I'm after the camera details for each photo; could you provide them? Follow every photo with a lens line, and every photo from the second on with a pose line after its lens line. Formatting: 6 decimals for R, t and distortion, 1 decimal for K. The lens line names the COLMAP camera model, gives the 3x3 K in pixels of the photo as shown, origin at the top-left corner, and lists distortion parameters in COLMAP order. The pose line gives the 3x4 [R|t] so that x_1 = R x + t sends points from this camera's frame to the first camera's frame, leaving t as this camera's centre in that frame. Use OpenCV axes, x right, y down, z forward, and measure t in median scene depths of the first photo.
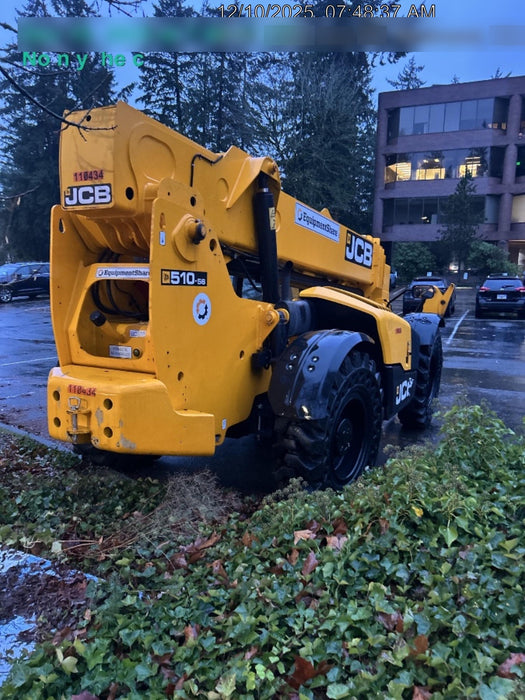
lens RADIAL K [[547.7, 0, 263.6], [0, 547.7, 364.9], [0, 0, 1]] dist [-0.004222, -0.002844]
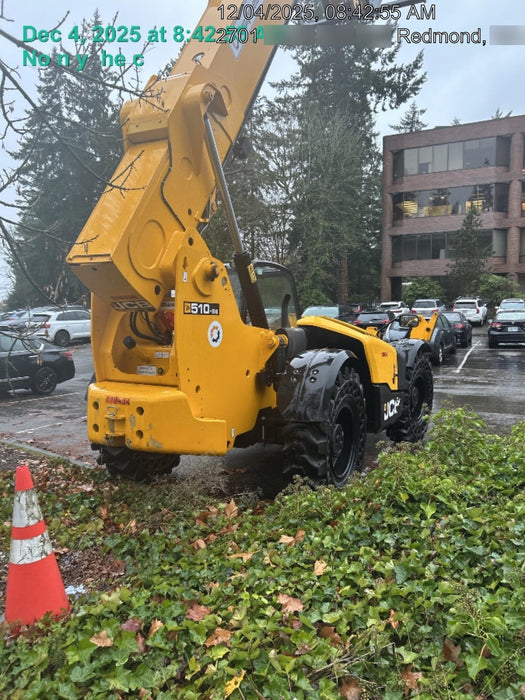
lens RADIAL K [[570.3, 0, 262.5], [0, 570.3, 350.0], [0, 0, 1]] dist [0.001253, -0.001338]
pose [[0.999262, -0.026407, -0.027906, 0.008124], [0.023348, 0.994224, -0.104754, 0.030829], [0.030511, 0.104025, 0.994107, -0.096239]]
